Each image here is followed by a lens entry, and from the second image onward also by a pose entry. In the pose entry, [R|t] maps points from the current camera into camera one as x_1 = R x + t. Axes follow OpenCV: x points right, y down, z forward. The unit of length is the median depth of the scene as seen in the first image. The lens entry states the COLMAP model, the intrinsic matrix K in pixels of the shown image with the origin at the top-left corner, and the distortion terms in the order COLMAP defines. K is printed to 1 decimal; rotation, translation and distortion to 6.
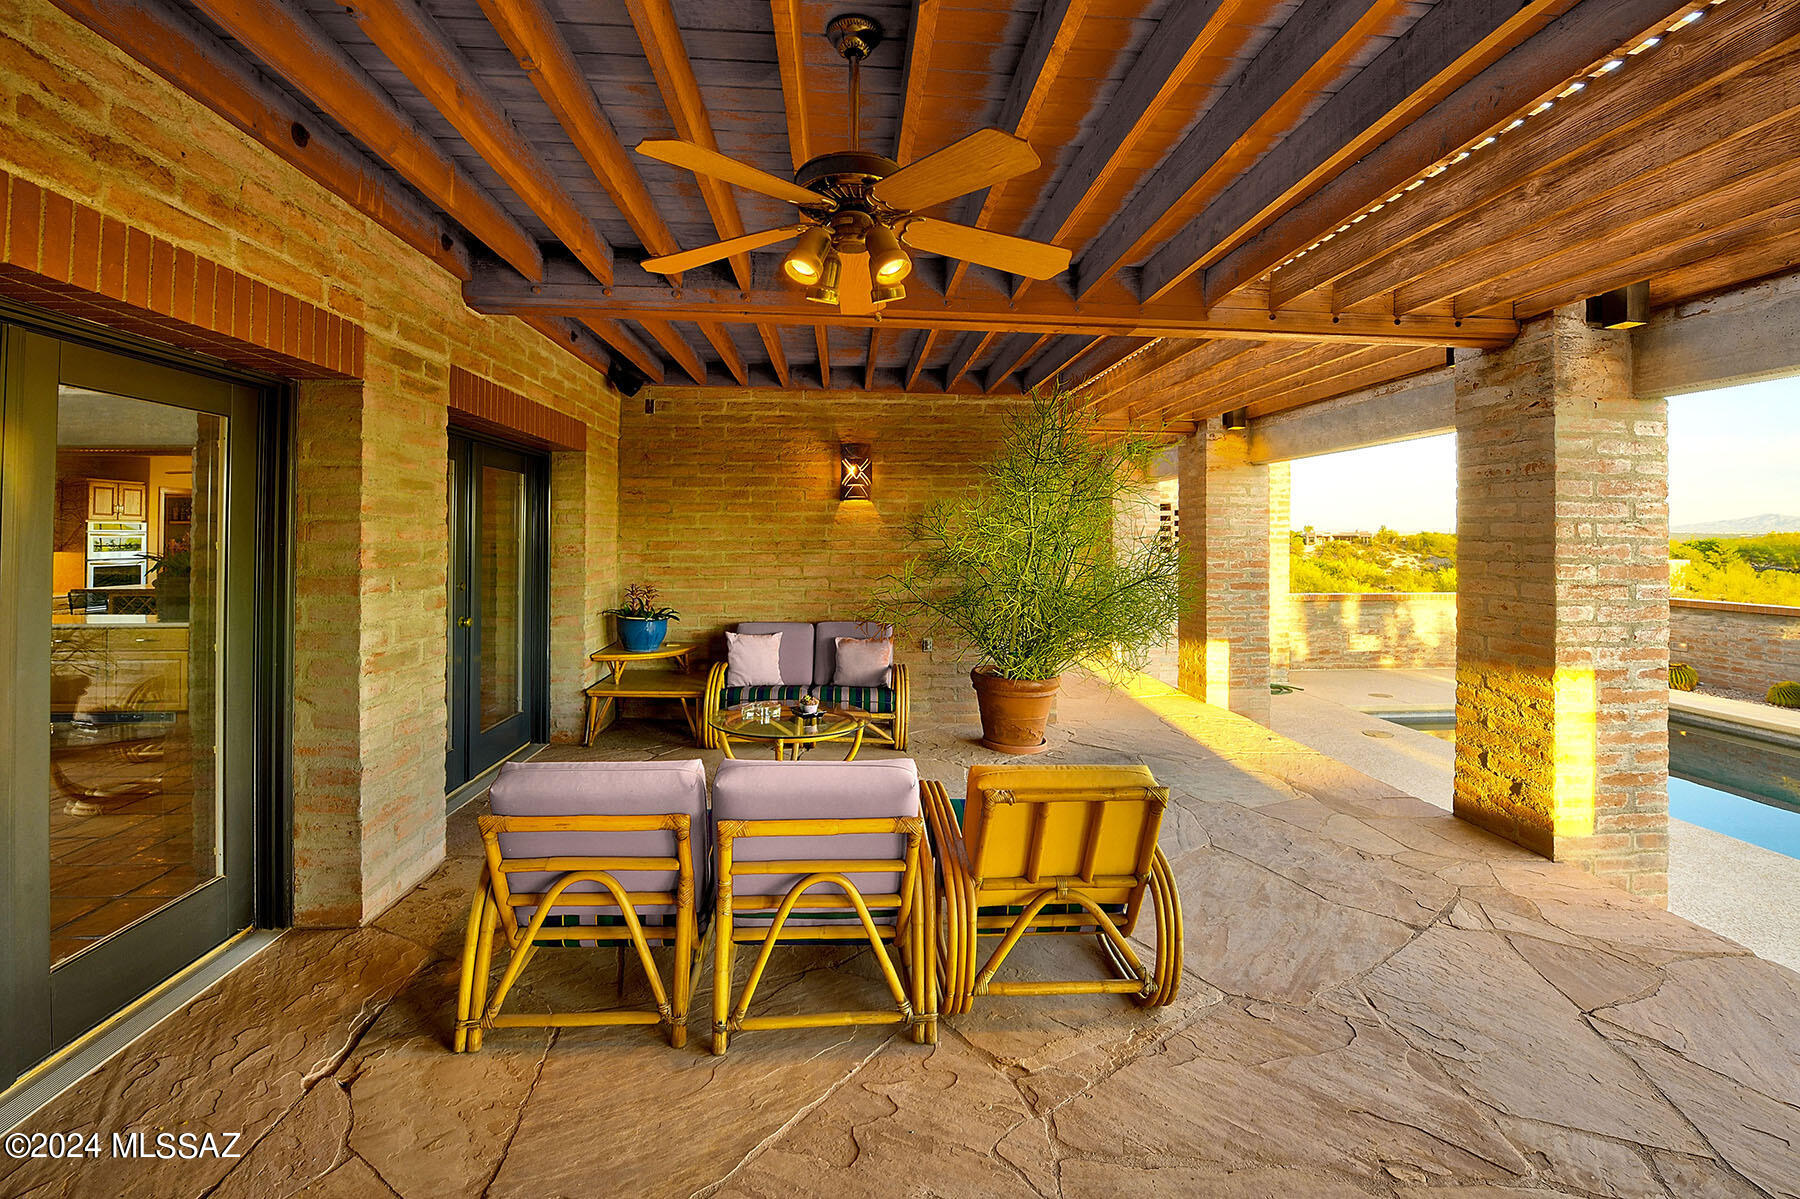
lens RADIAL K [[757.9, 0, 898.6], [0, 757.9, 527.1], [0, 0, 1]] dist [0.000126, -0.000110]
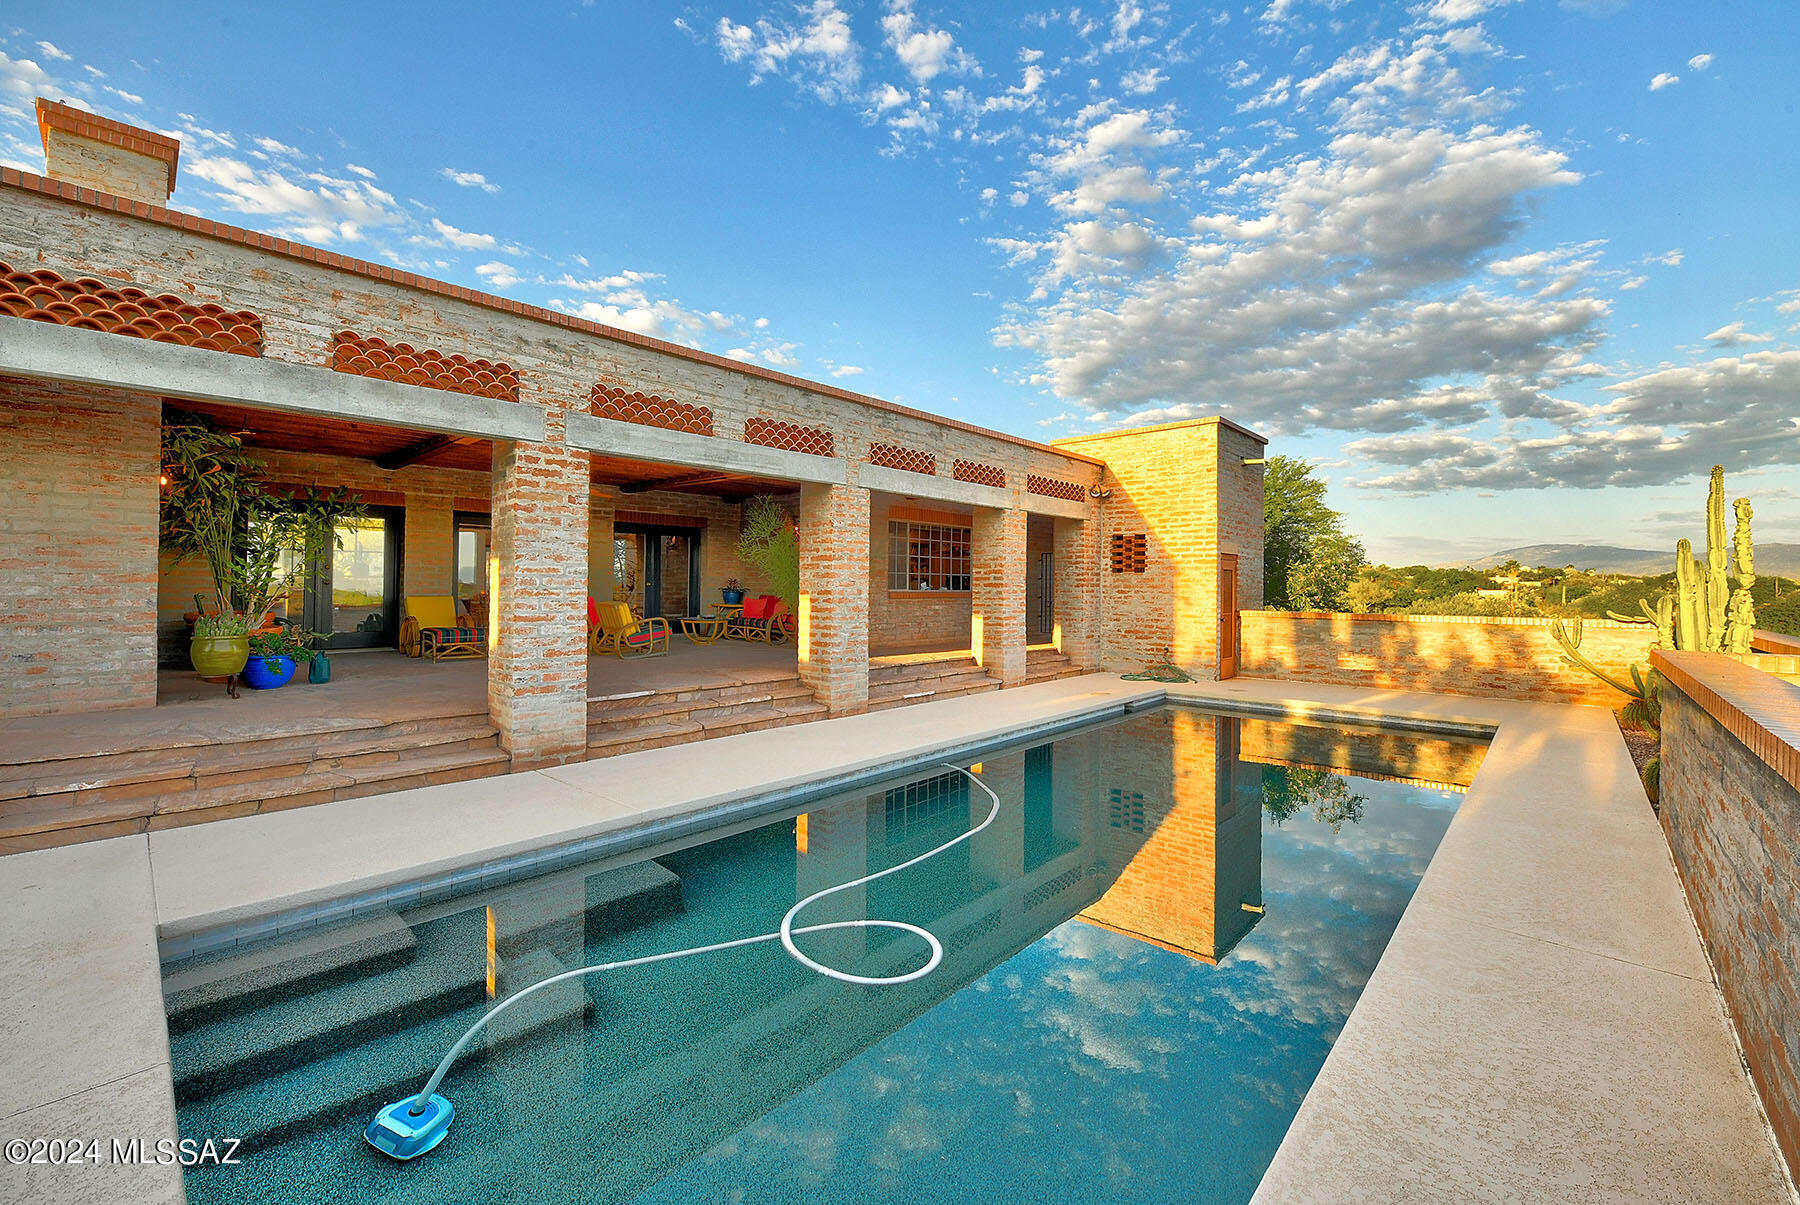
lens RADIAL K [[733.2, 0, 898.0], [0, 733.2, 592.2], [0, 0, 1]] dist [-0.032706, 0.000256]
pose [[0.687240, 0.006634, -0.726400, 1.446087], [0.002702, 0.999928, 0.011688, 0.074533], [0.726425, -0.009995, 0.687173, -0.205061]]
